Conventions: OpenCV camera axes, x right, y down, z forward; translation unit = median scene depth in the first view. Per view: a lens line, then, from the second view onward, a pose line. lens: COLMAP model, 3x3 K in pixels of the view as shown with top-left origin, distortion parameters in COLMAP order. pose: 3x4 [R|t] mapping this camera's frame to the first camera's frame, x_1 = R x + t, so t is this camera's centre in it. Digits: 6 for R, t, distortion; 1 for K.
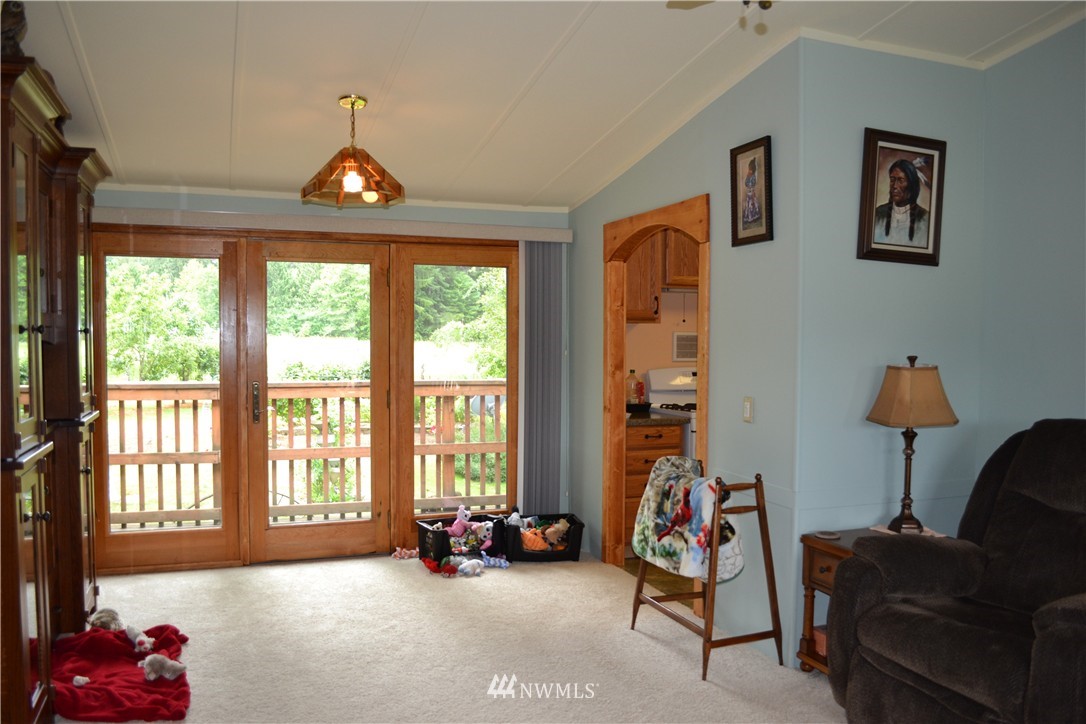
lens RADIAL K [[879.4, 0, 543.0], [0, 879.4, 362.0], [0, 0, 1]] dist [-0.079760, 0.012699]
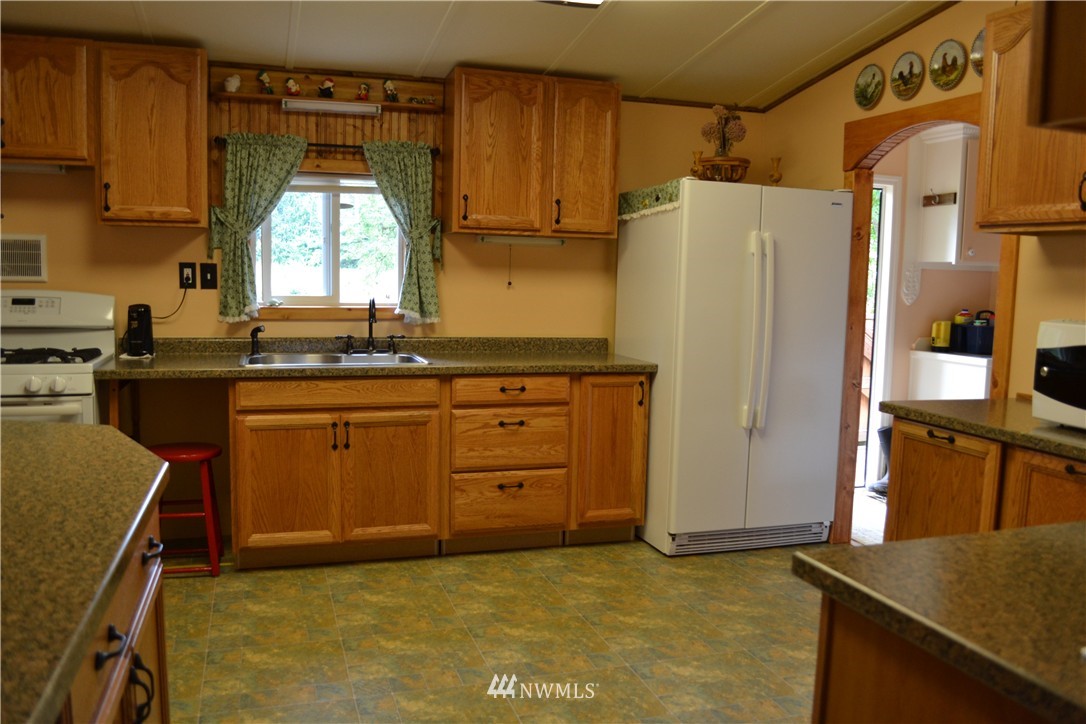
lens RADIAL K [[879.4, 0, 543.0], [0, 879.4, 362.0], [0, 0, 1]] dist [-0.079760, 0.012699]
pose [[0.998547, 0.021565, -0.049393, 0.576835], [-0.017763, 0.996938, 0.076156, 0.003589], [0.050884, -0.075168, 0.995872, 0.406476]]
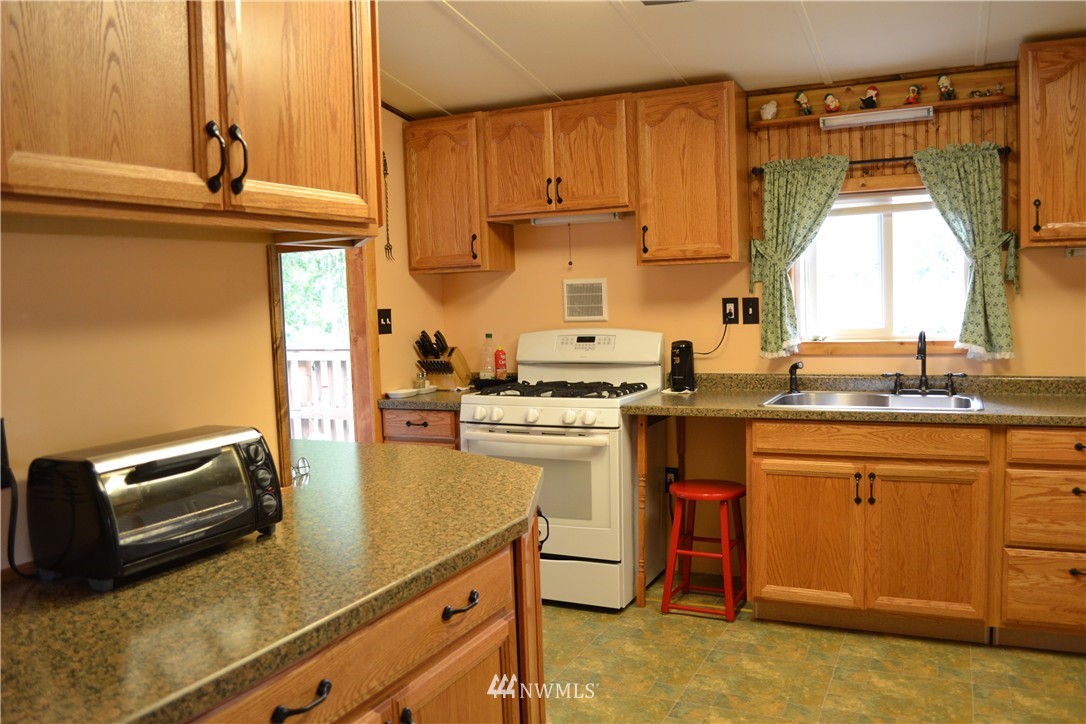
lens RADIAL K [[879.4, 0, 543.0], [0, 879.4, 362.0], [0, 0, 1]] dist [-0.079760, 0.012699]
pose [[0.691493, 0.024998, -0.721950, 0.652125], [0.016471, 0.998596, 0.050353, -0.003836], [0.722195, -0.046710, 0.690110, 0.494339]]
